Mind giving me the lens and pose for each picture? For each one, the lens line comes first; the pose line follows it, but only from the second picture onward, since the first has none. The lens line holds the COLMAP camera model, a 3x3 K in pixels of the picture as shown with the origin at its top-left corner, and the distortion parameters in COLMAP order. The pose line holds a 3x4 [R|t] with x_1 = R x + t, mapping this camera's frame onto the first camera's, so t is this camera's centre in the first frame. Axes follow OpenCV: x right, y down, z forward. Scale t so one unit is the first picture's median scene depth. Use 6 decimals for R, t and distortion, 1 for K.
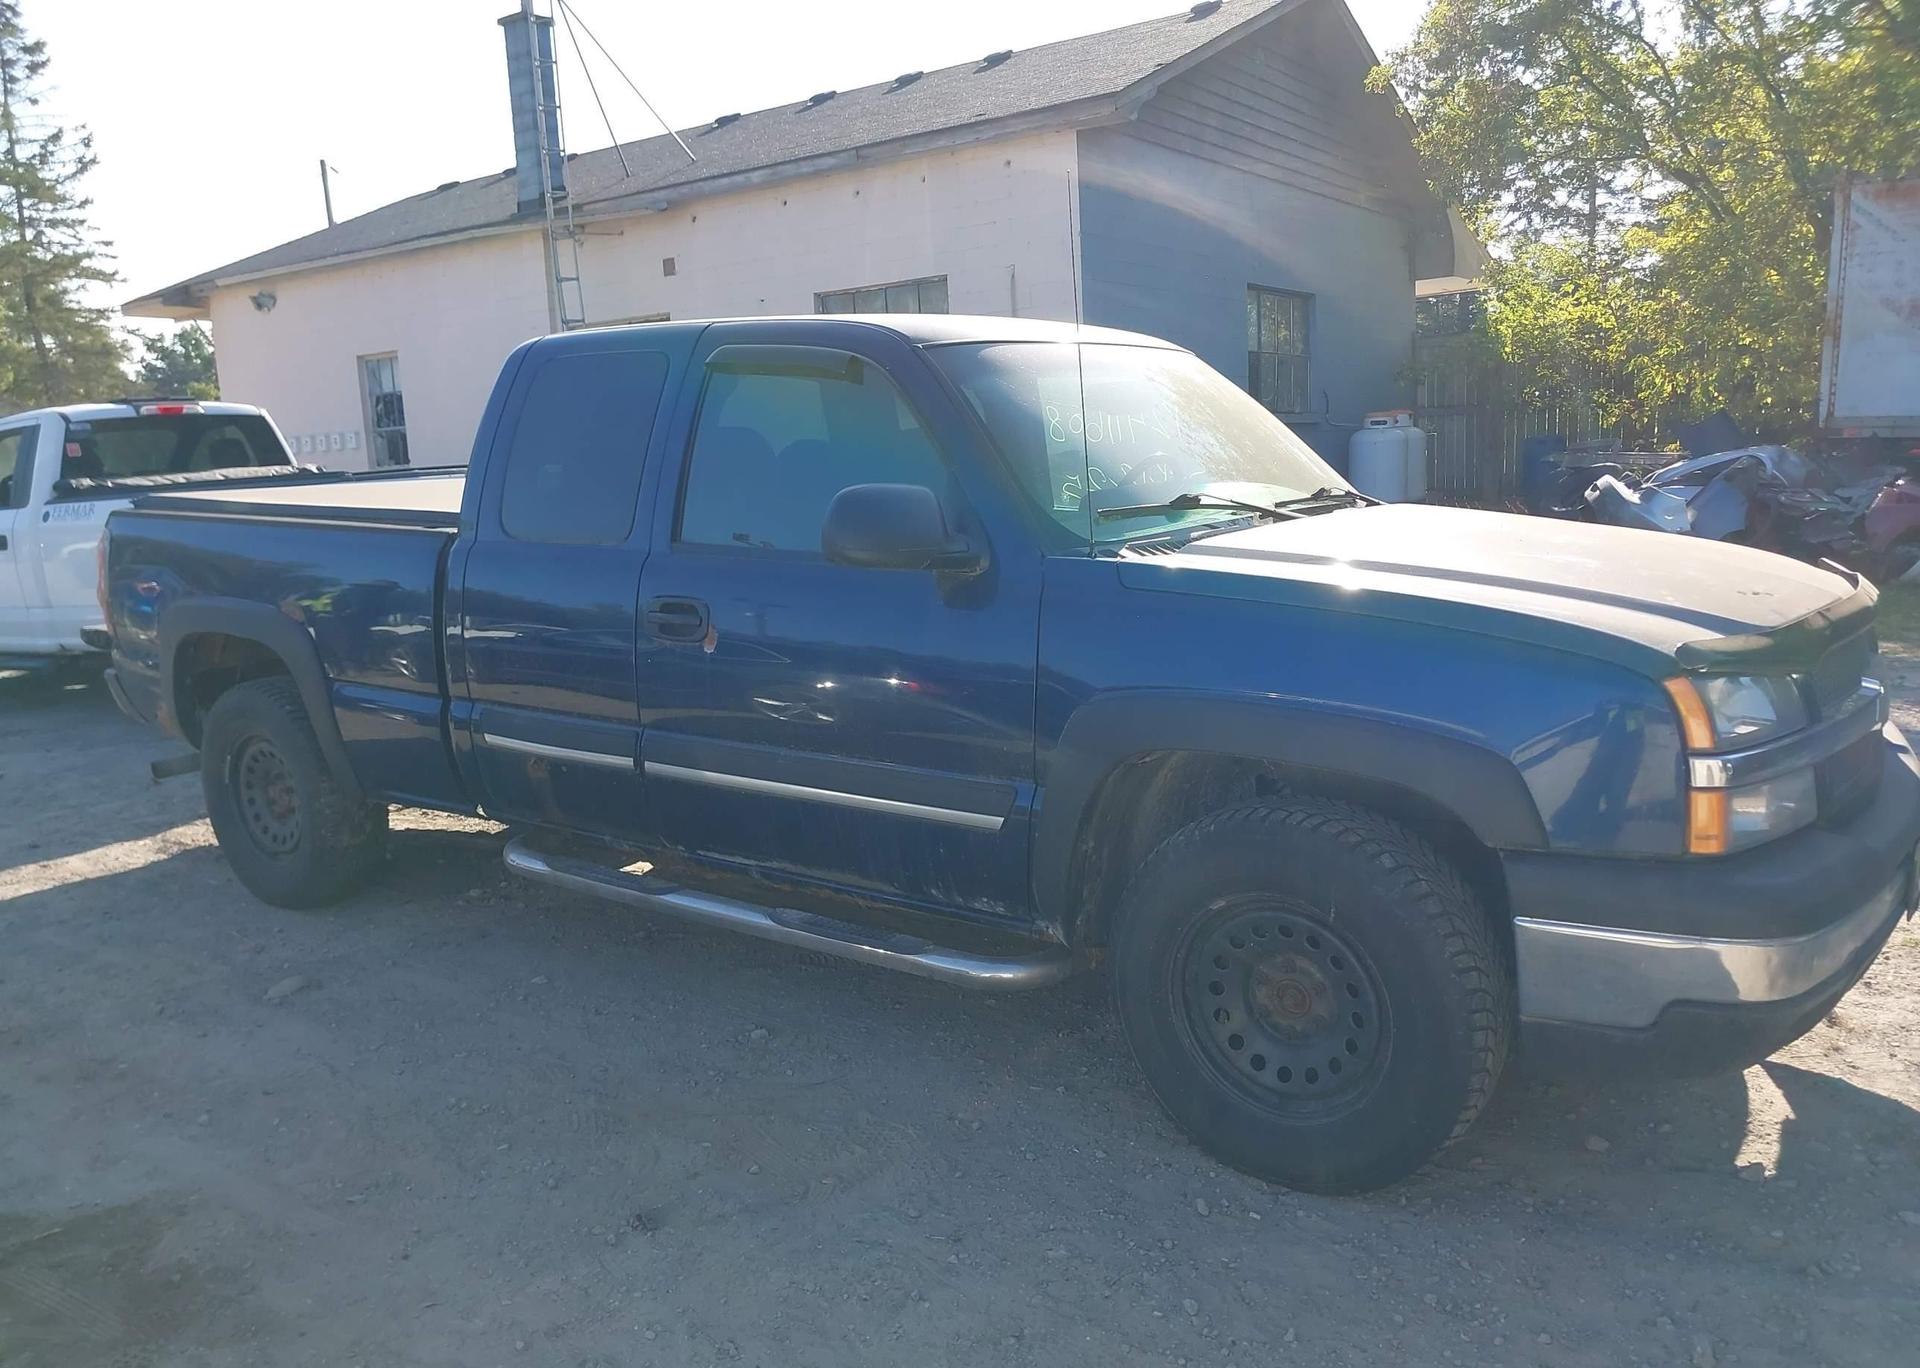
lens RADIAL K [[1515.3, 0, 960.0], [0, 1515.3, 684.0], [0, 0, 1]] dist [0.012505, -0.012939]
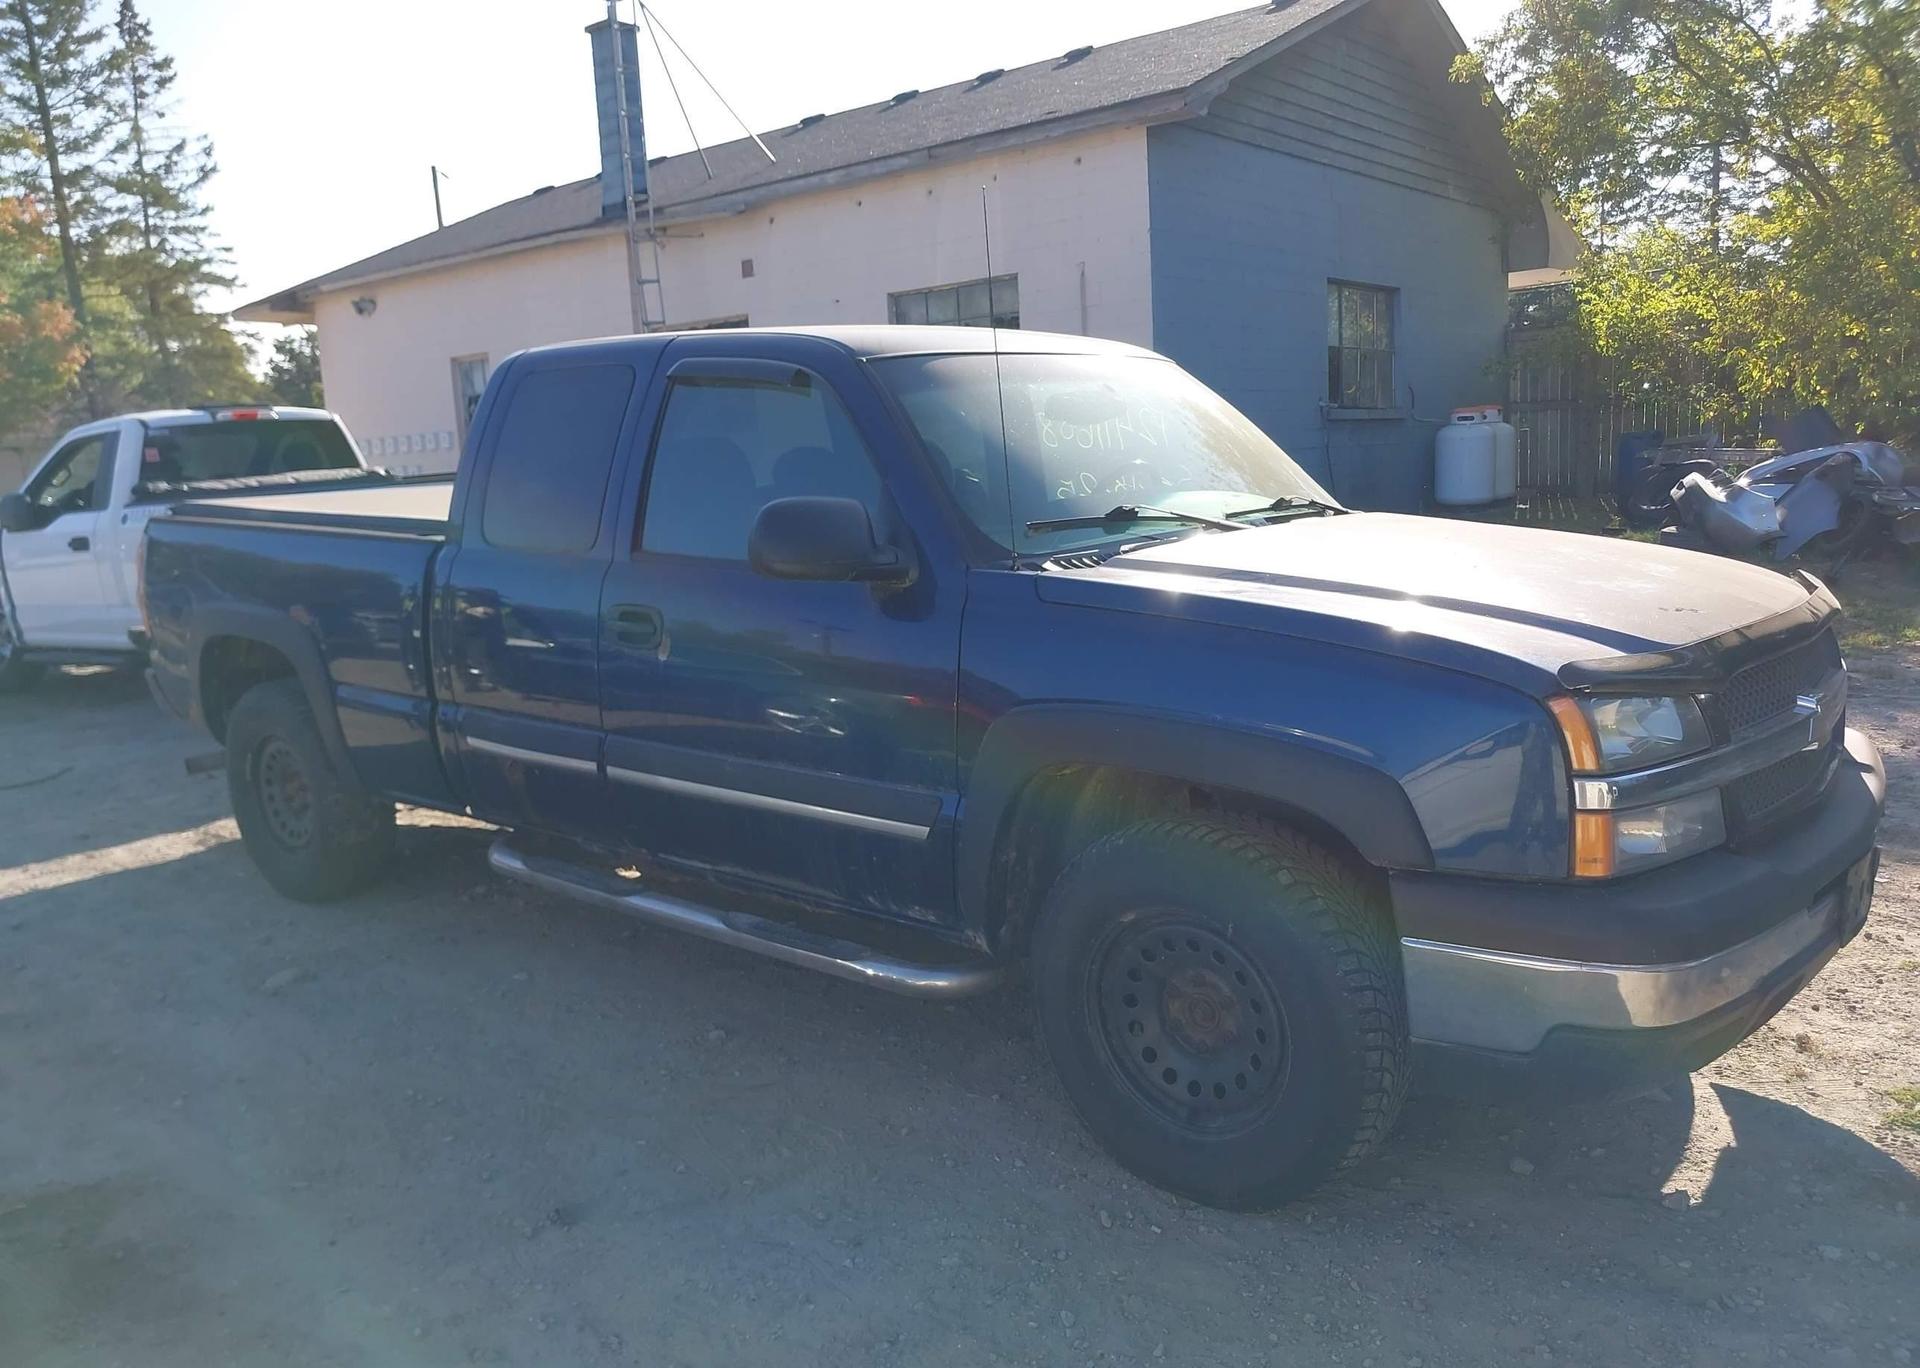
lens RADIAL K [[1521.3, 0, 958.5], [0, 1521.3, 682.6], [0, 0, 1]] dist [0.007009, -0.007969]
pose [[0.997583, 0.006851, -0.069144, 0.076211], [-0.006740, 0.999976, 0.001848, -0.006620], [0.069155, -0.001378, 0.997605, -0.006322]]
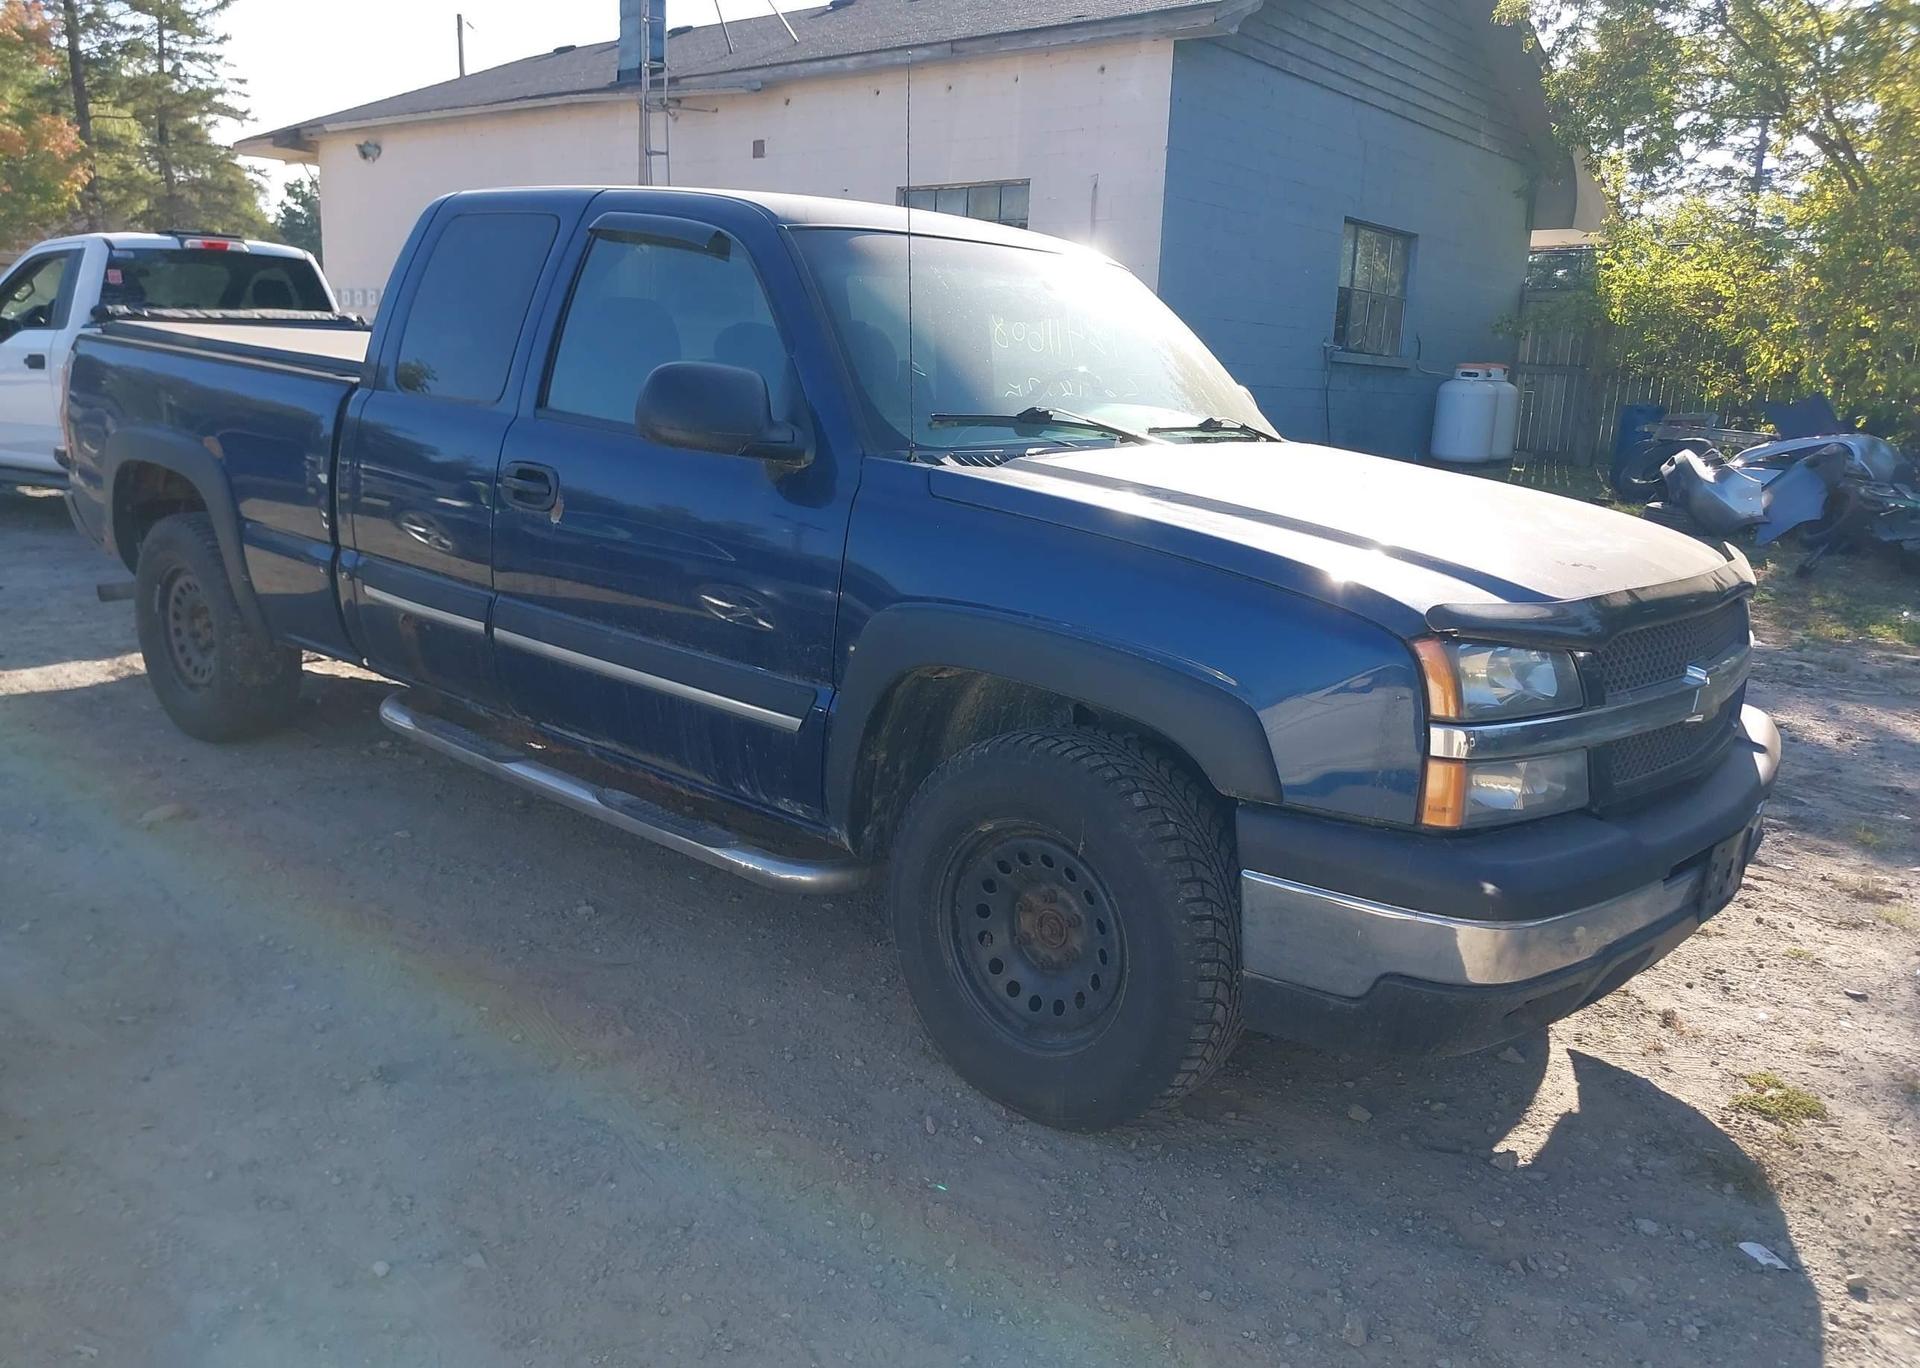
lens RADIAL K [[1515.5, 0, 960.0], [0, 1515.5, 684.0], [0, 0, 1]] dist [0.006750, 0.002264]
pose [[0.992780, 0.104858, -0.058251, 0.121219], [-0.101418, 0.993083, 0.059168, -0.001683], [0.064053, -0.052833, 0.996547, 0.017362]]
